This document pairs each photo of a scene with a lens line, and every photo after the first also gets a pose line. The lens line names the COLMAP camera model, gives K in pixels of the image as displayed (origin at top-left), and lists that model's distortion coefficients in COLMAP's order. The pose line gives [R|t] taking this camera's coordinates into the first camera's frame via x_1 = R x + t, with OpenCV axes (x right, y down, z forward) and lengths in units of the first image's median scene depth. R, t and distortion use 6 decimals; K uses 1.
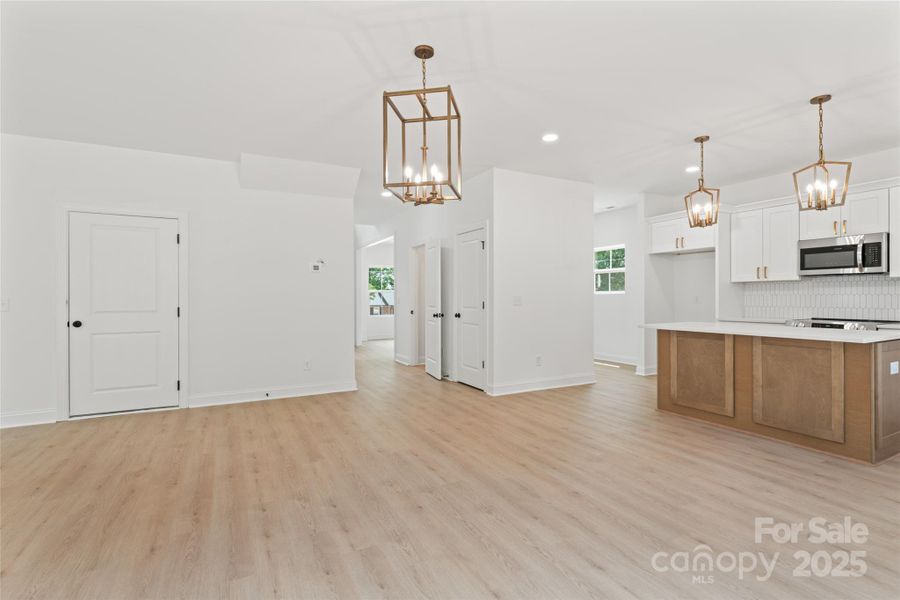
lens RADIAL K [[423.9, 0, 450.0], [0, 423.9, 300.0], [0, 0, 1]] dist [-0.002869, 0.000091]
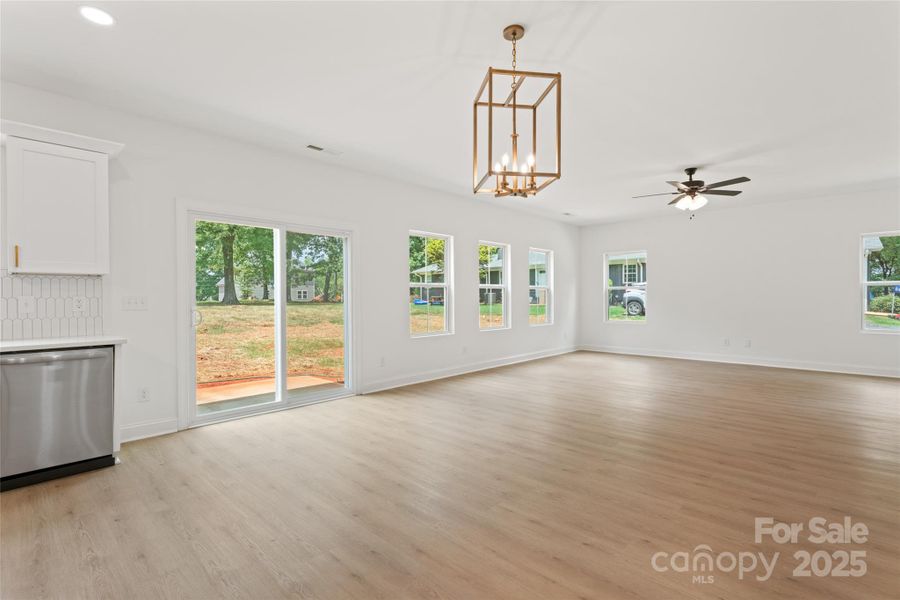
lens RADIAL K [[420.2, 0, 441.2], [0, 420.2, 301.5], [0, 0, 1]] dist [-0.001088, -0.000555]
pose [[-0.951158, 0.013788, -0.308398, 0.271249], [0.007504, 0.999740, 0.021553, -0.012364], [0.308615, 0.018186, -0.951013, 1.302506]]
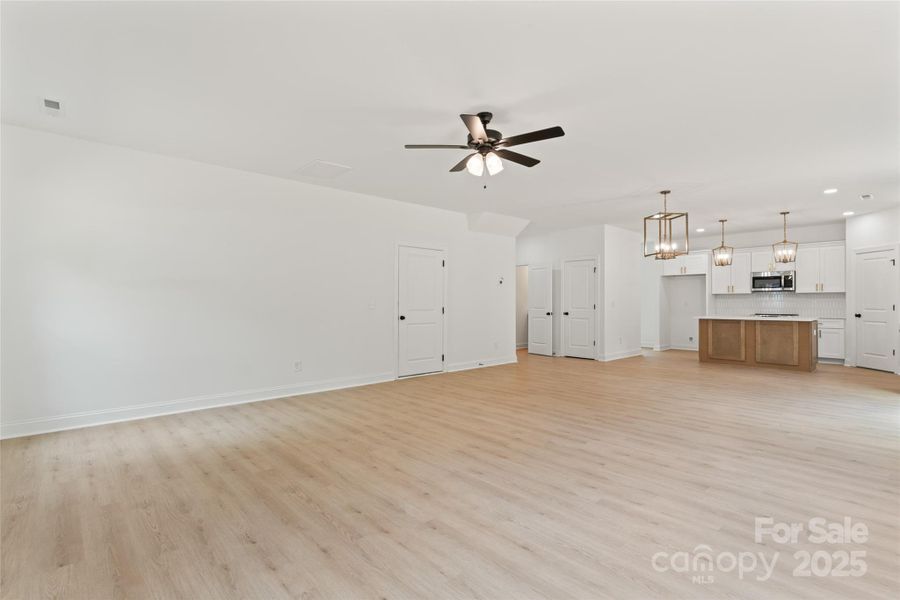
lens RADIAL K [[427.7, 0, 450.0], [0, 427.7, 300.0], [0, 0, 1]] dist [-0.000202, -0.000379]
pose [[0.966807, 0.006164, 0.255433, -1.230495], [-0.002804, 0.999905, -0.013513, 0.014070], [-0.255492, 0.012348, 0.966732, -0.631636]]
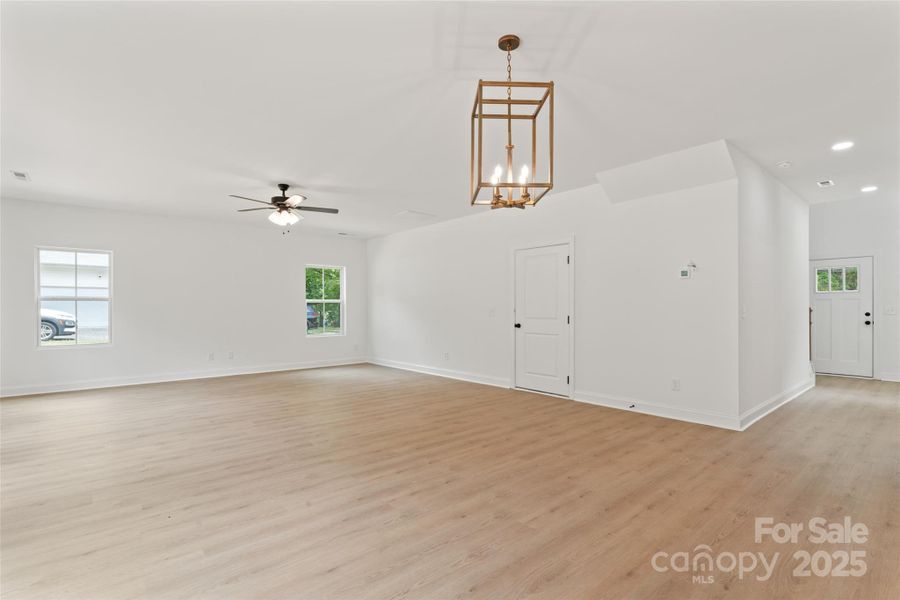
lens RADIAL K [[429.3, 0, 451.6], [0, 429.3, 310.4], [0, 0, 1]] dist [-0.001262, -0.000721]
pose [[0.226142, 0.007538, -0.974065, 0.586249], [-0.006339, 0.999960, 0.006266, -0.004664], [0.974074, 0.004757, 0.226181, 0.474017]]
